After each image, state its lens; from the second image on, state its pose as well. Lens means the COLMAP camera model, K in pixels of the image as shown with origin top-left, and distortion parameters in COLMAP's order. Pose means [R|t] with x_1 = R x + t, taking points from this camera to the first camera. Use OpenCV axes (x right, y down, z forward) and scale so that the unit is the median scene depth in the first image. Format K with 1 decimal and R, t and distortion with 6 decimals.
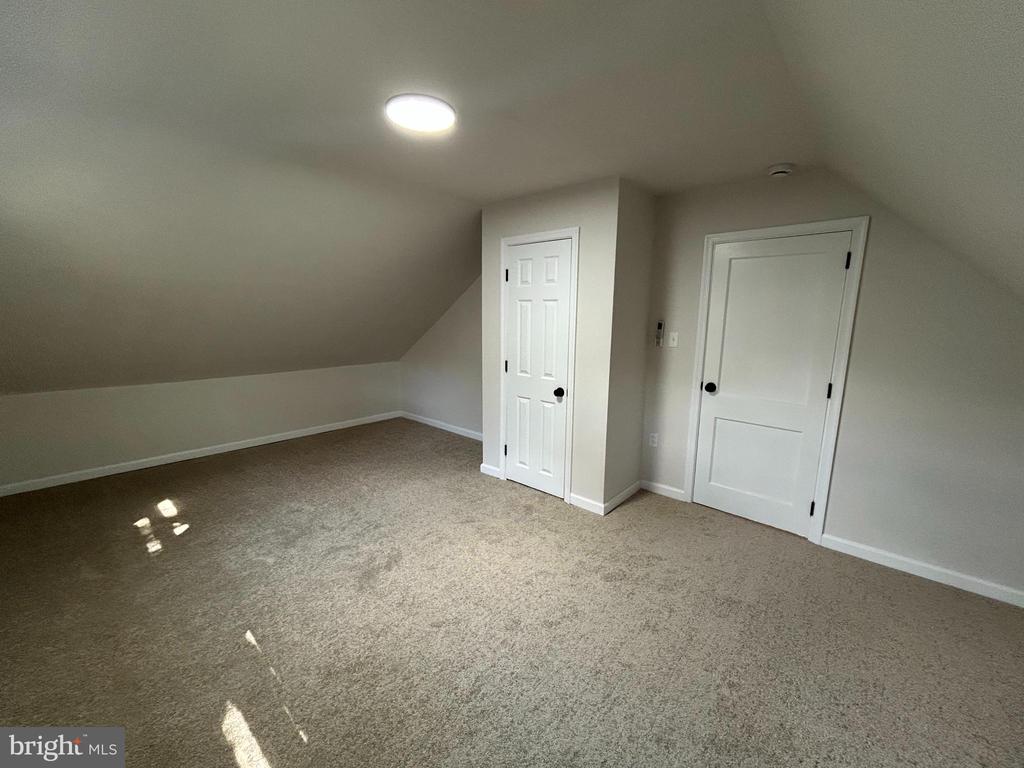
lens RADIAL K [[413.3, 0, 516.8], [0, 413.3, 384.4], [0, 0, 1]] dist [-0.000219, -0.000208]
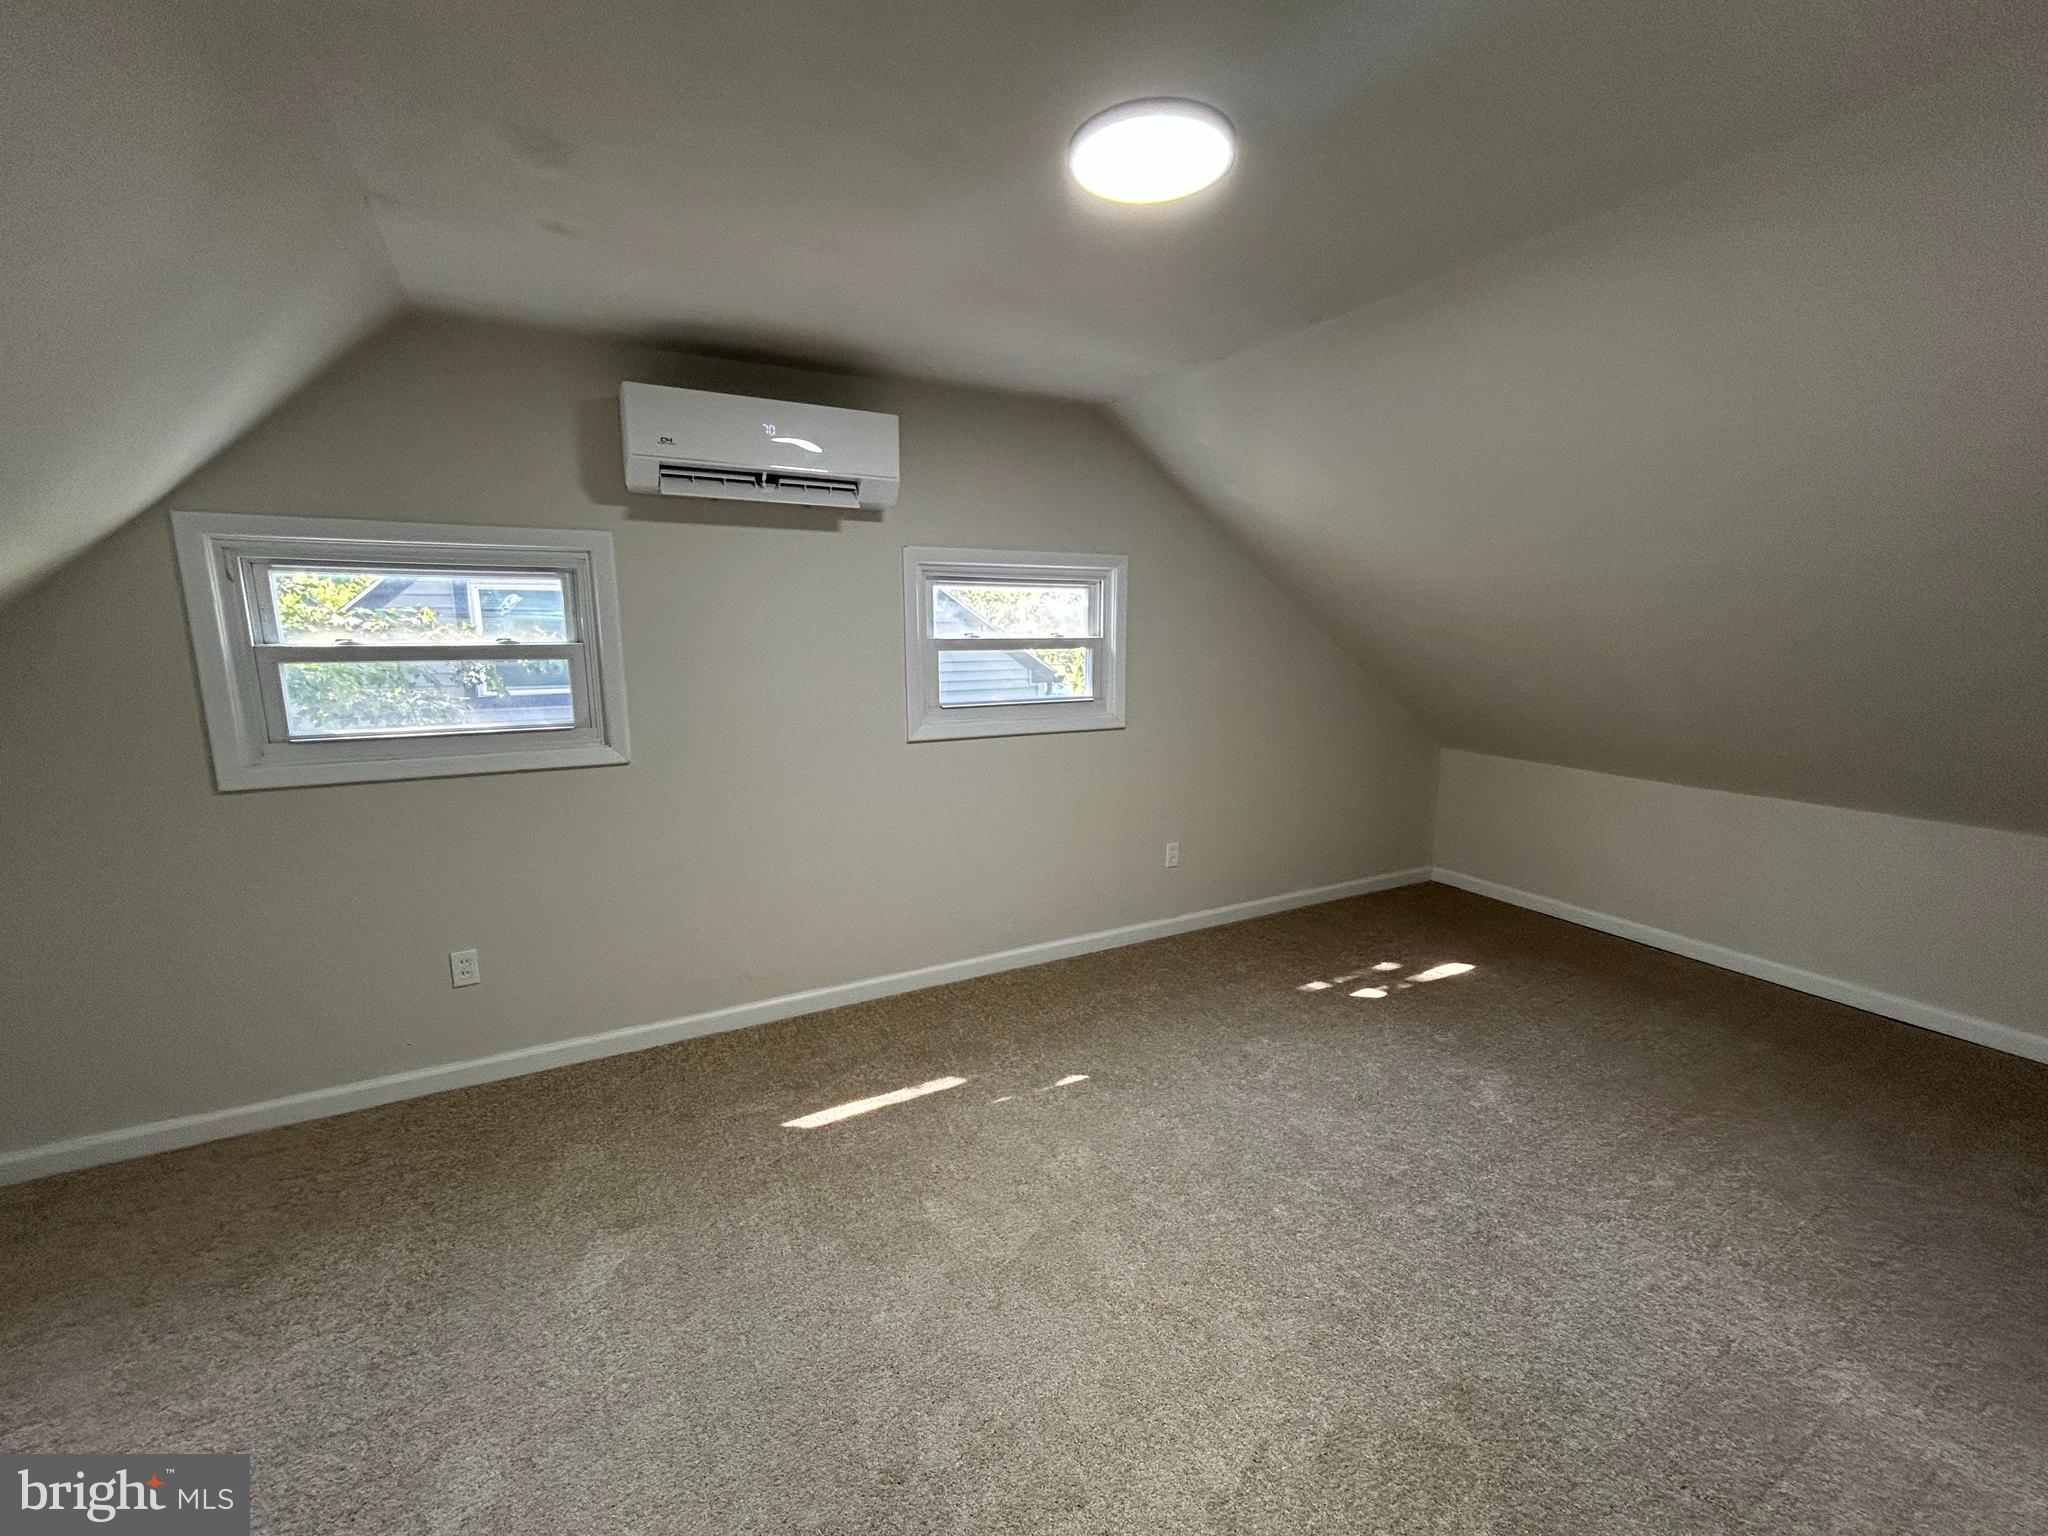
lens RADIAL K [[826.6, 0, 1033.6], [0, 826.6, 768.9], [0, 0, 1]] dist [-0.000219, -0.000208]
pose [[-0.366673, 0.142244, -0.919411, 0.465571], [-0.154079, 0.965311, 0.210794, -0.159614], [0.917502, 0.218954, -0.332037, 0.881706]]
